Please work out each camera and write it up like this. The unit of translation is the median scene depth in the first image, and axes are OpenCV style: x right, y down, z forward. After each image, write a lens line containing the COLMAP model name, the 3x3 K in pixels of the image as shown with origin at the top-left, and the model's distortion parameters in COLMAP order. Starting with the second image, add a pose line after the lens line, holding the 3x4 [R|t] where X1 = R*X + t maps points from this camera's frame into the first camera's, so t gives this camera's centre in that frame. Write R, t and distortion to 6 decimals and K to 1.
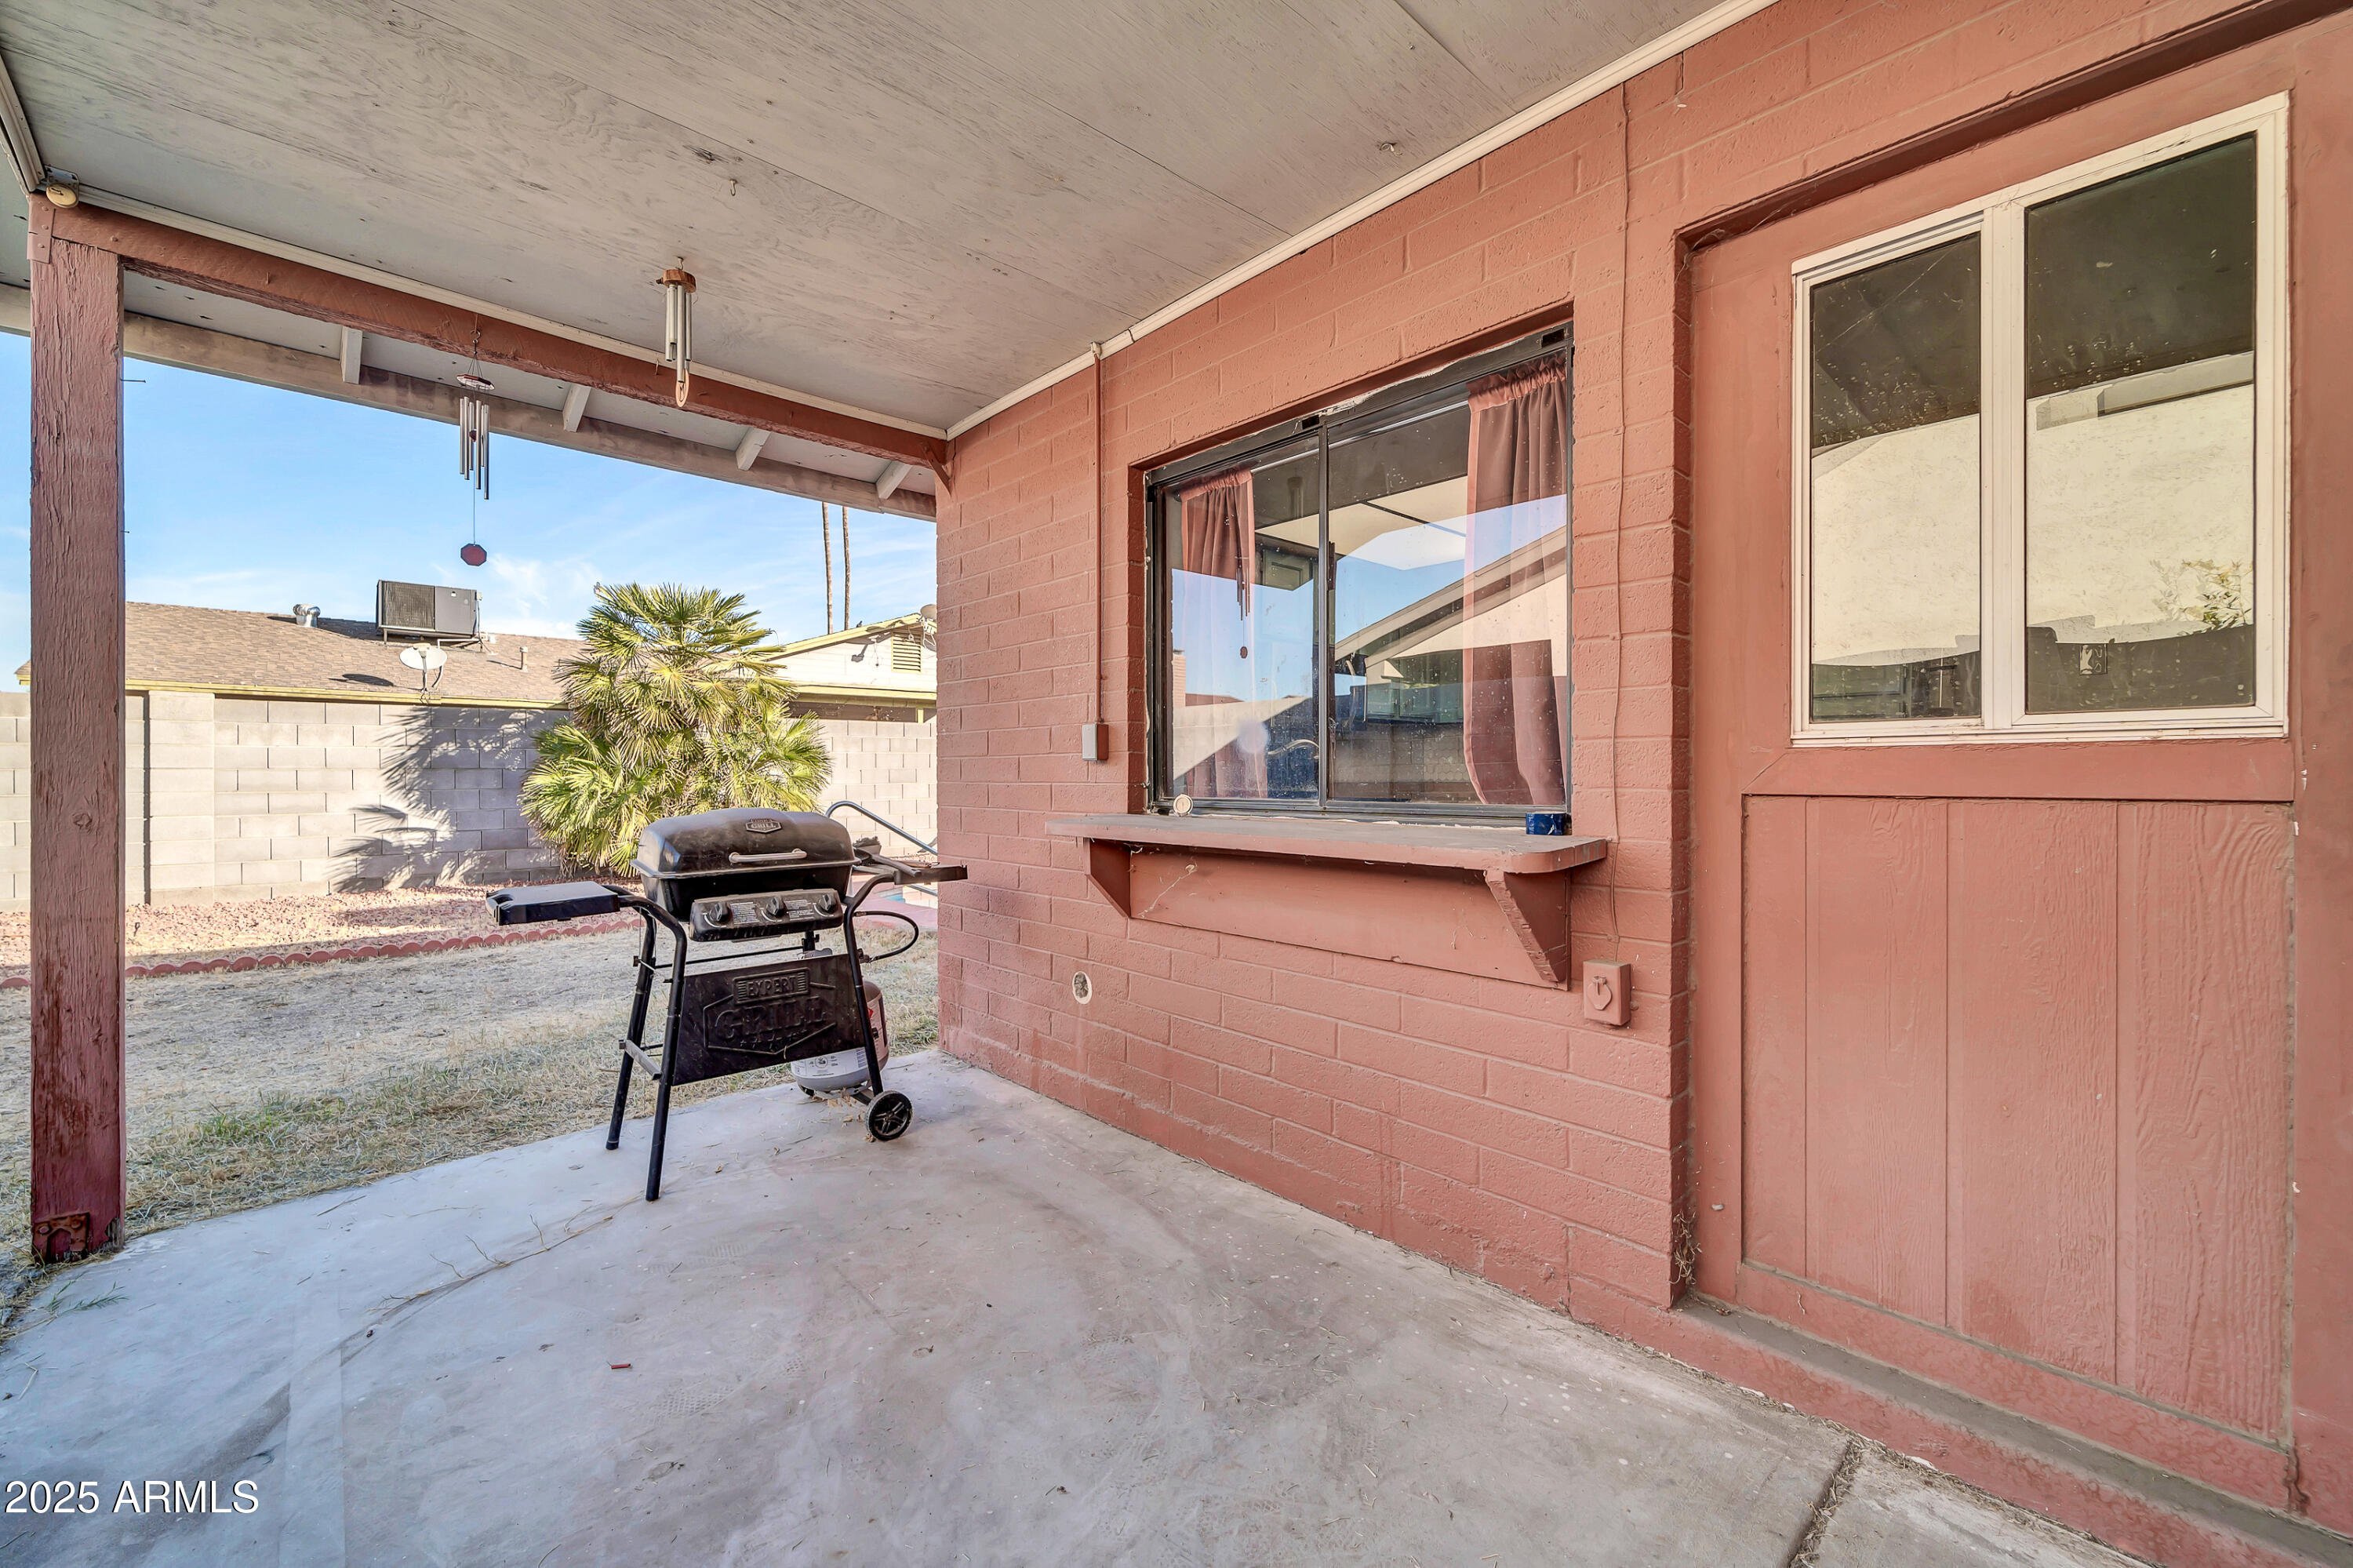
lens RADIAL K [[929.7, 0, 1171.3], [0, 929.7, 784.6], [0, 0, 1]] dist [-0.003602, -0.001833]
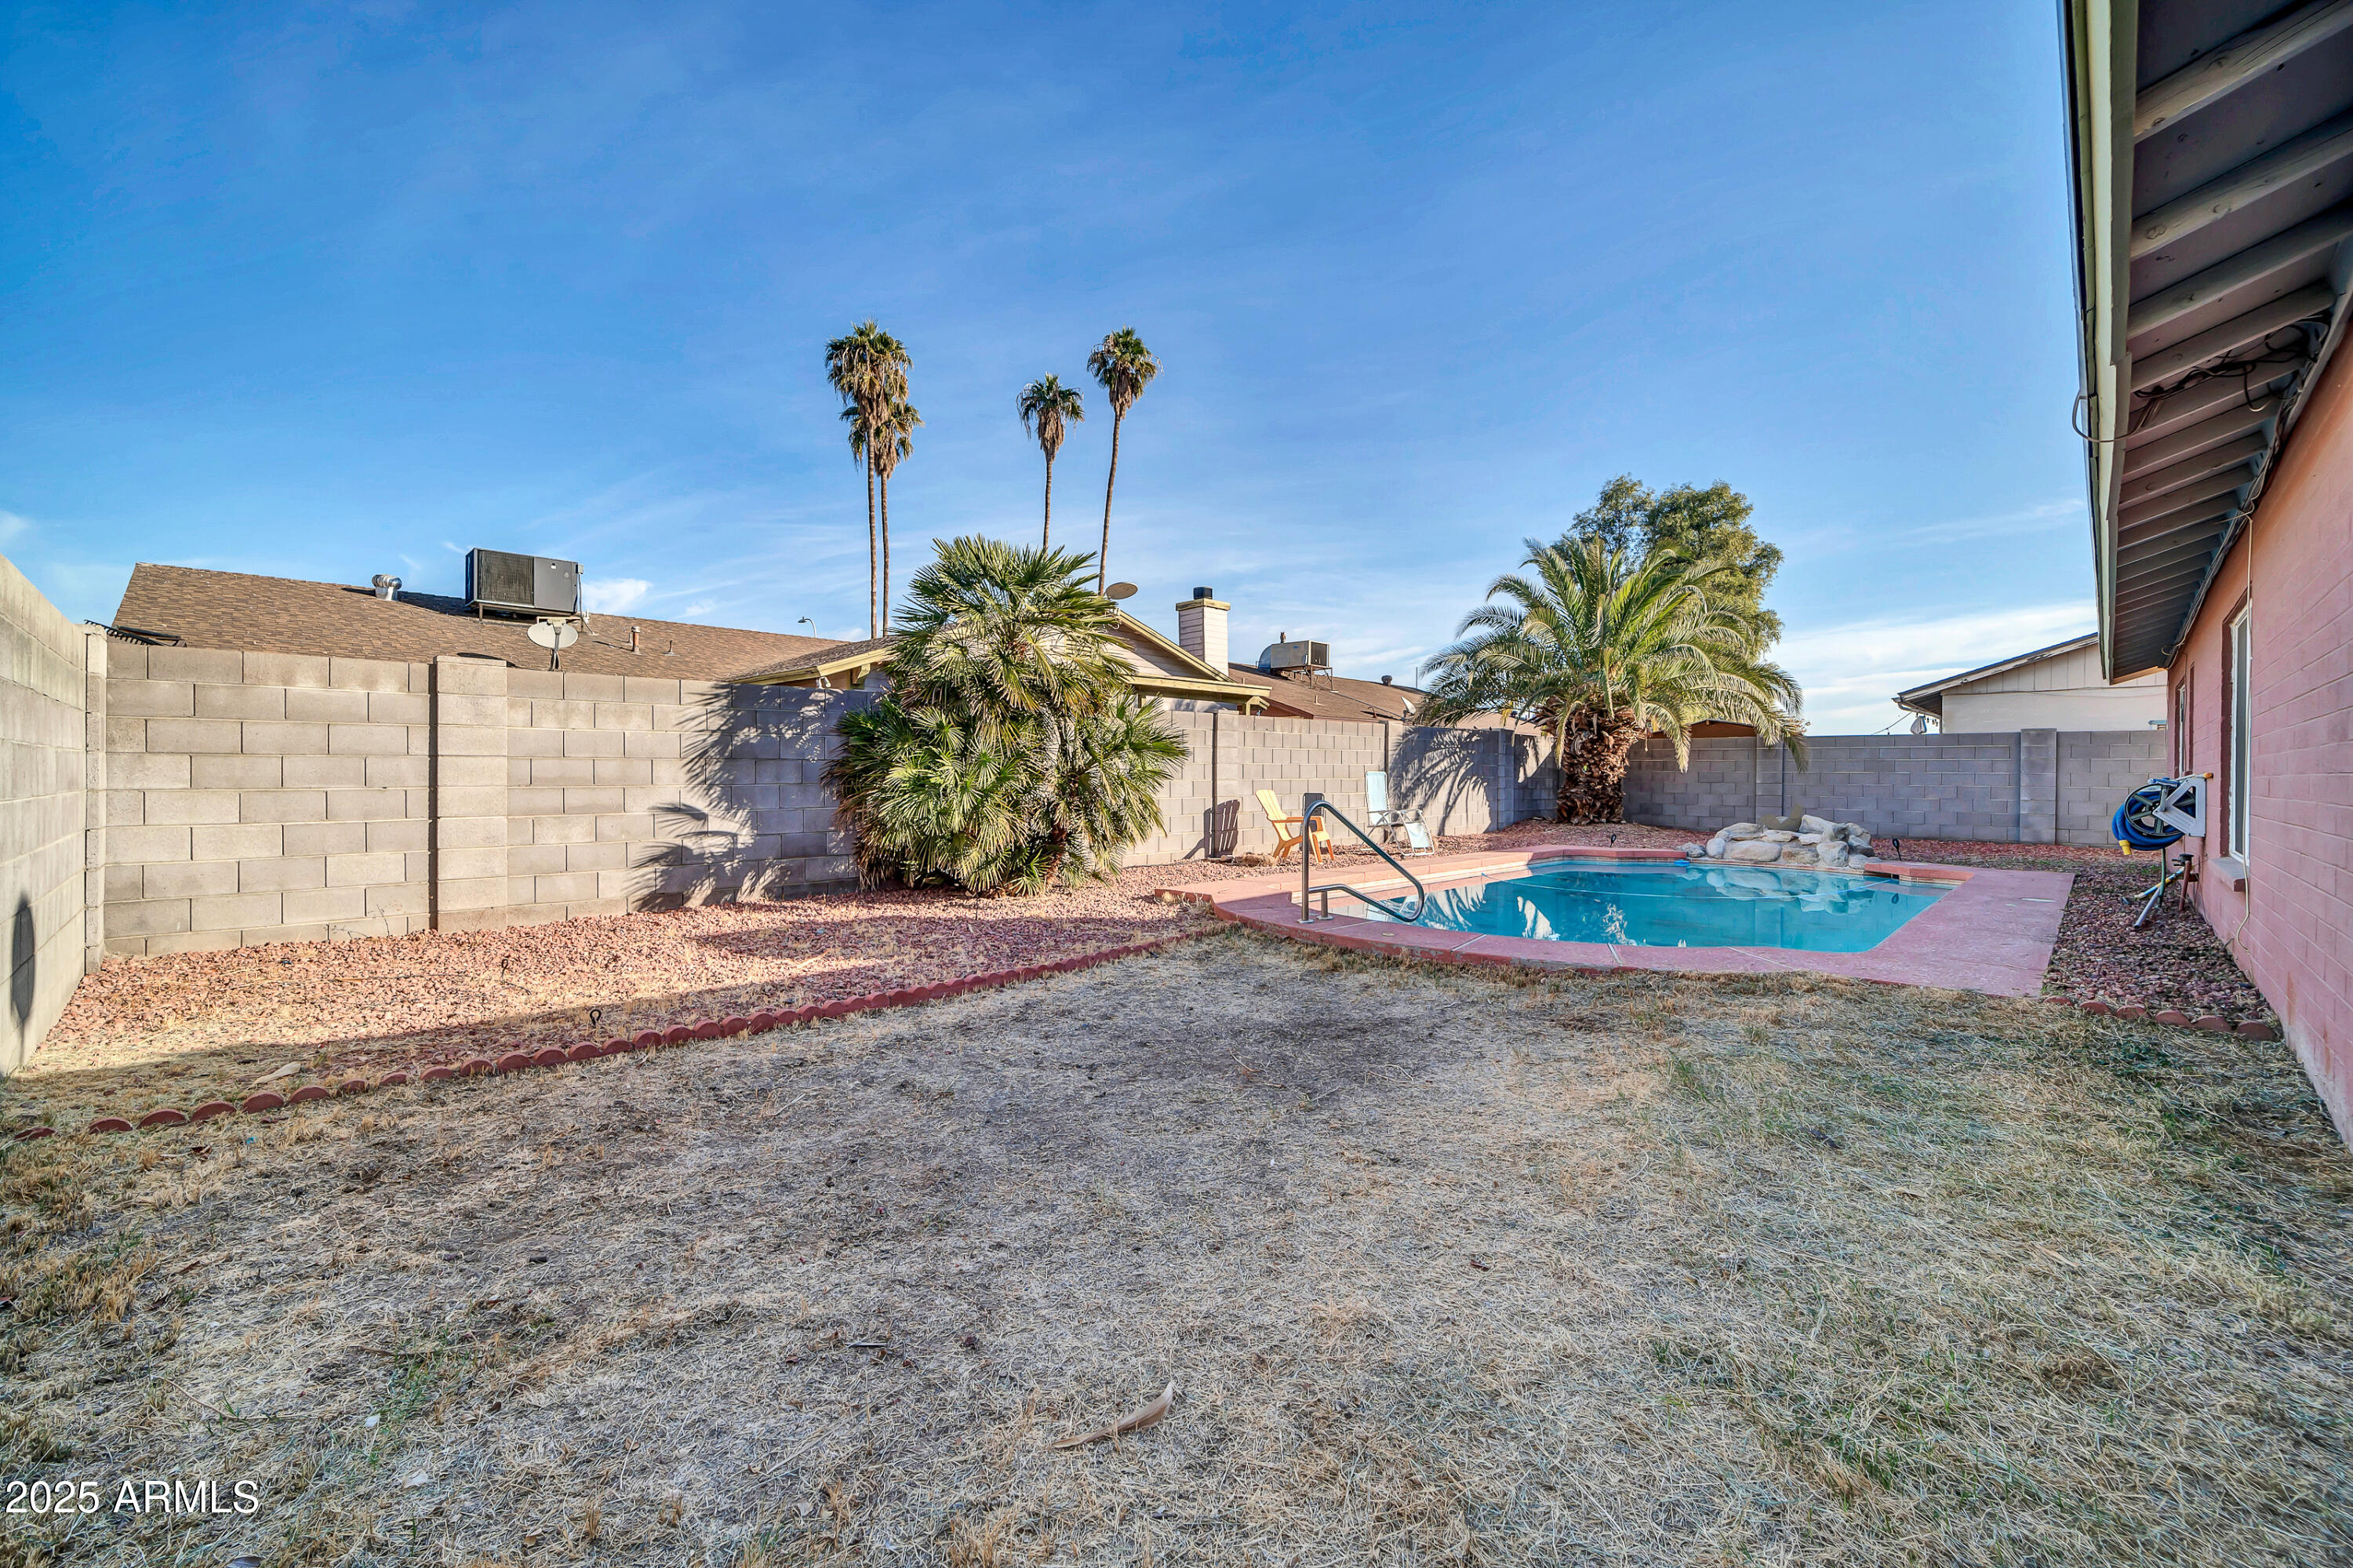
lens RADIAL K [[929.7, 0, 1170.4], [0, 929.7, 784.7], [0, 0, 1]] dist [-0.003602, -0.001833]
pose [[0.999036, 0.004385, 0.043679, -0.444725], [-0.004430, 0.999990, 0.000928, 0.002972], [-0.043674, -0.001120, 0.999045, 0.162631]]
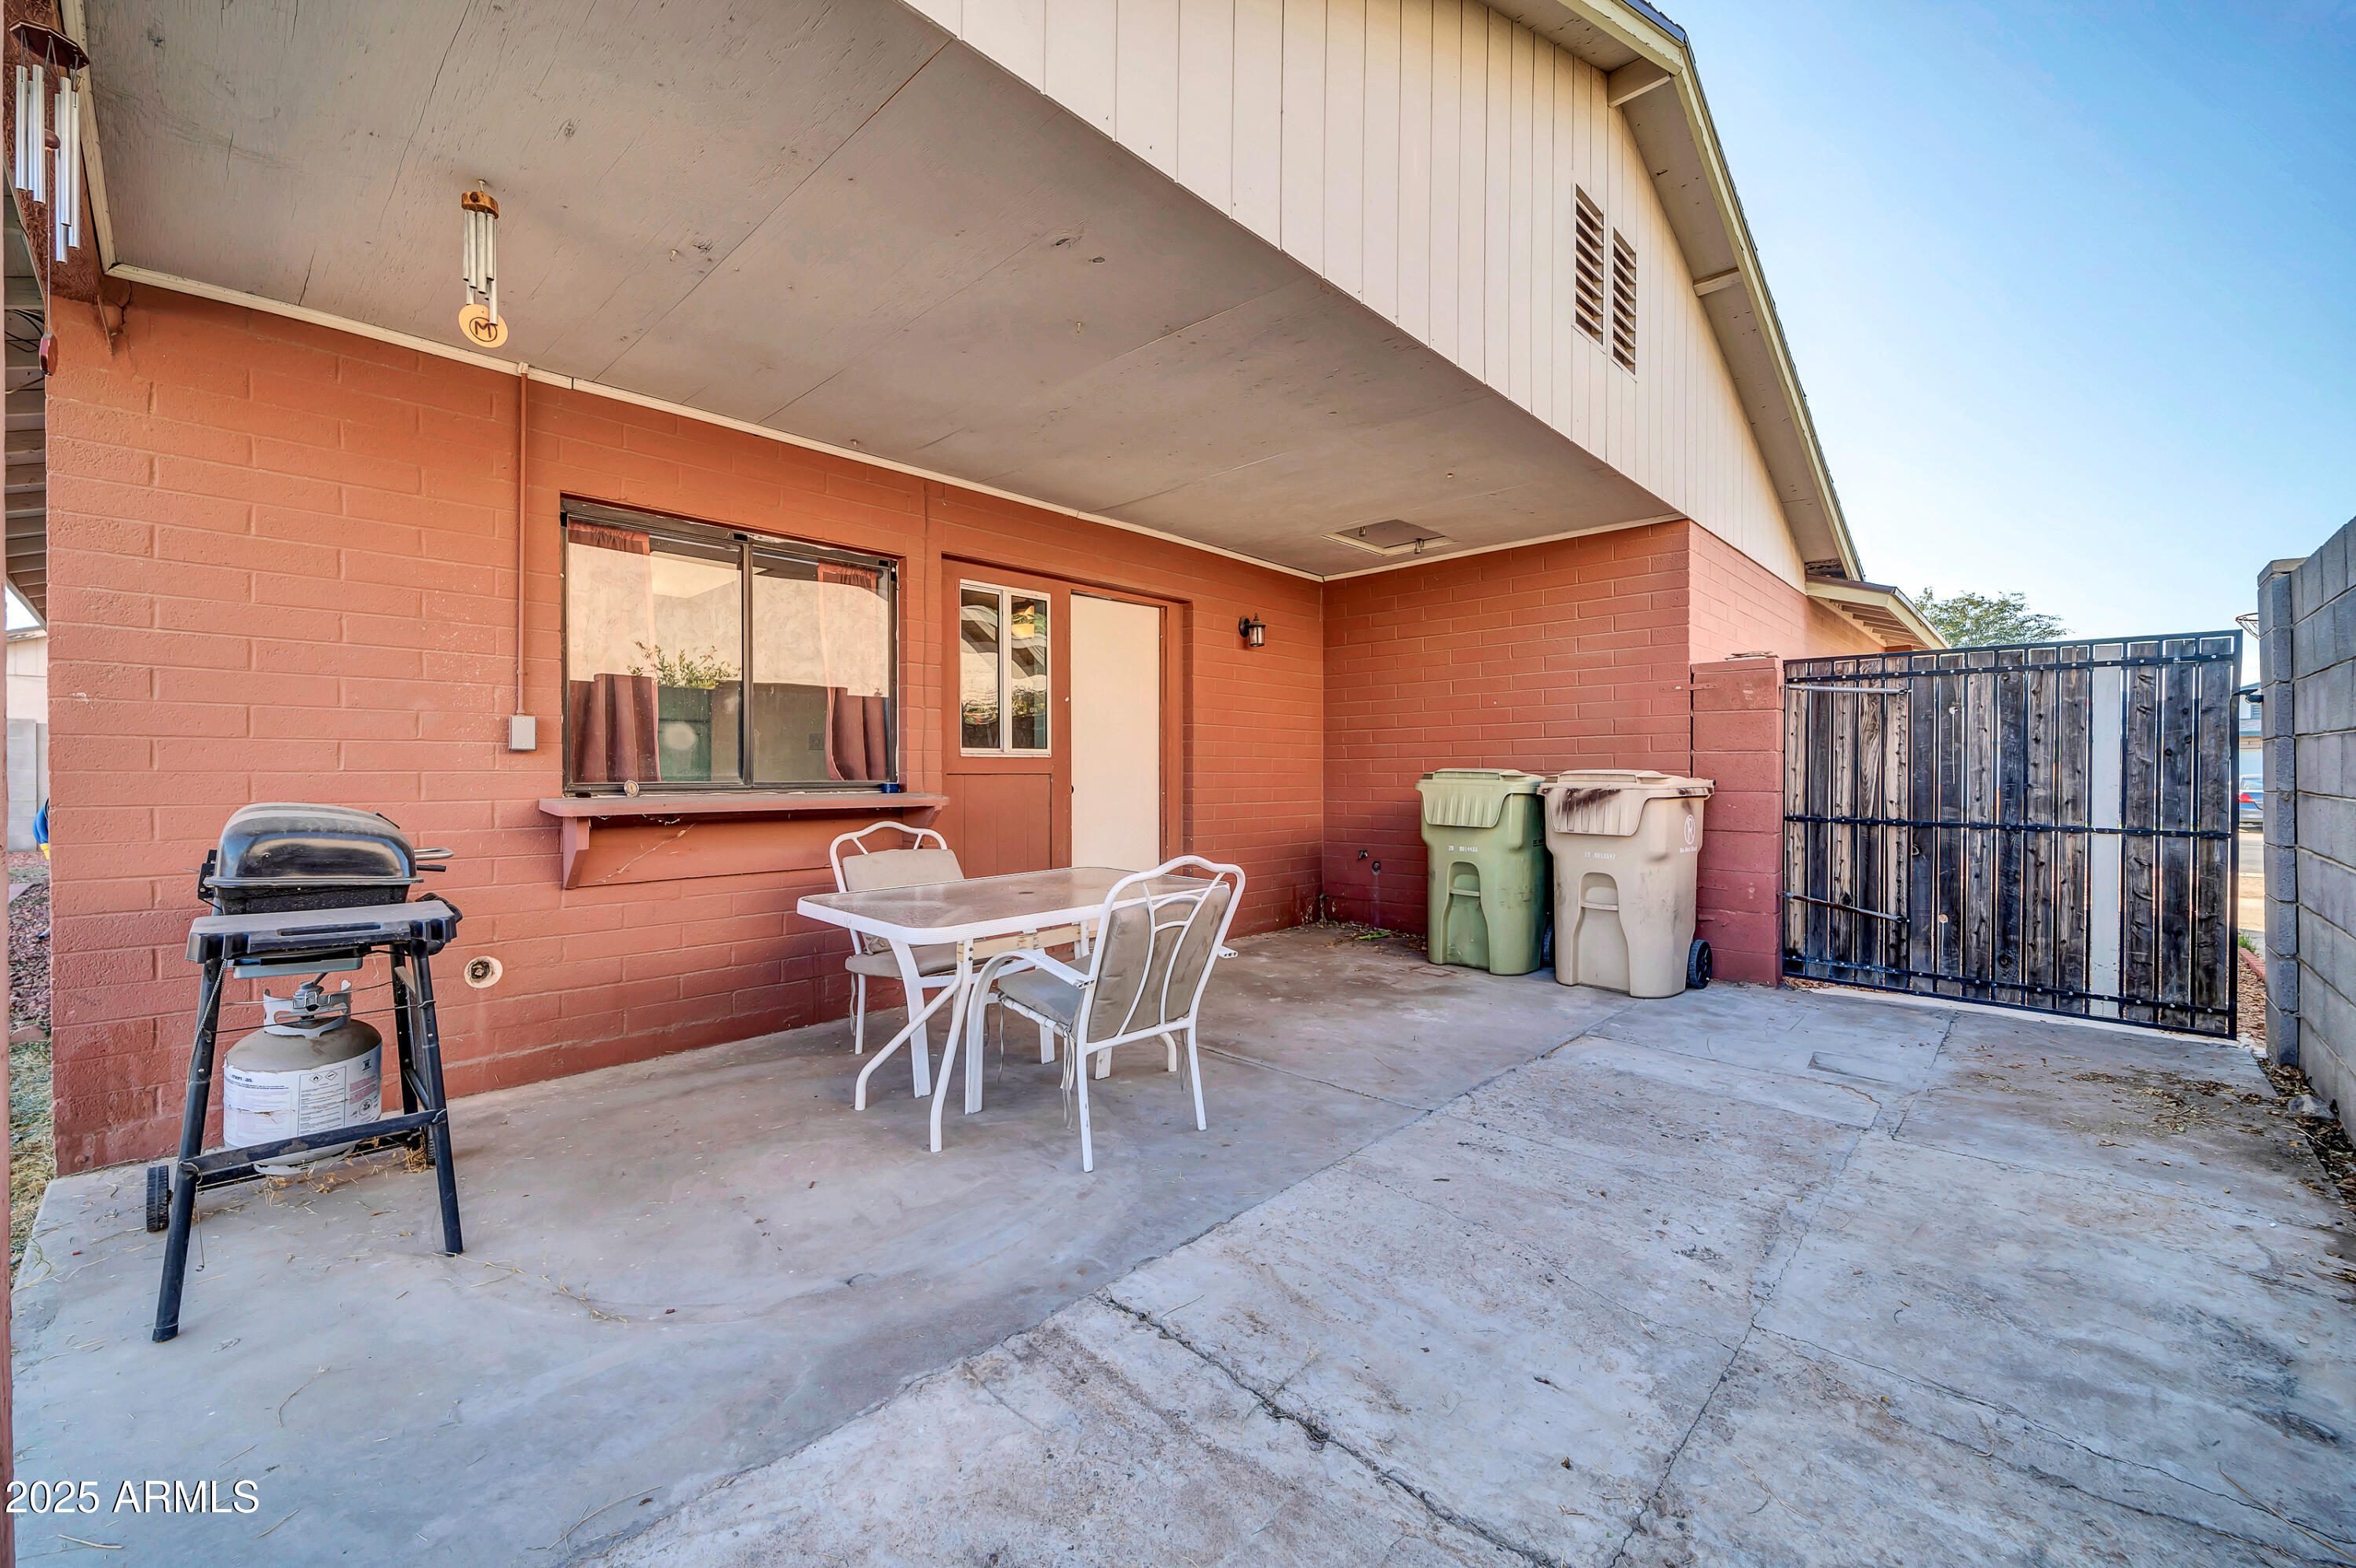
lens RADIAL K [[914.1, 0, 1171.1], [0, 914.1, 772.6], [0, 0, 1]] dist [0.000315, -0.000003]
pose [[-0.063702, -0.000548, 0.997969, -1.679811], [0.008006, 0.999967, 0.001061, 0.007824], [-0.997937, 0.008057, -0.063695, 0.454749]]
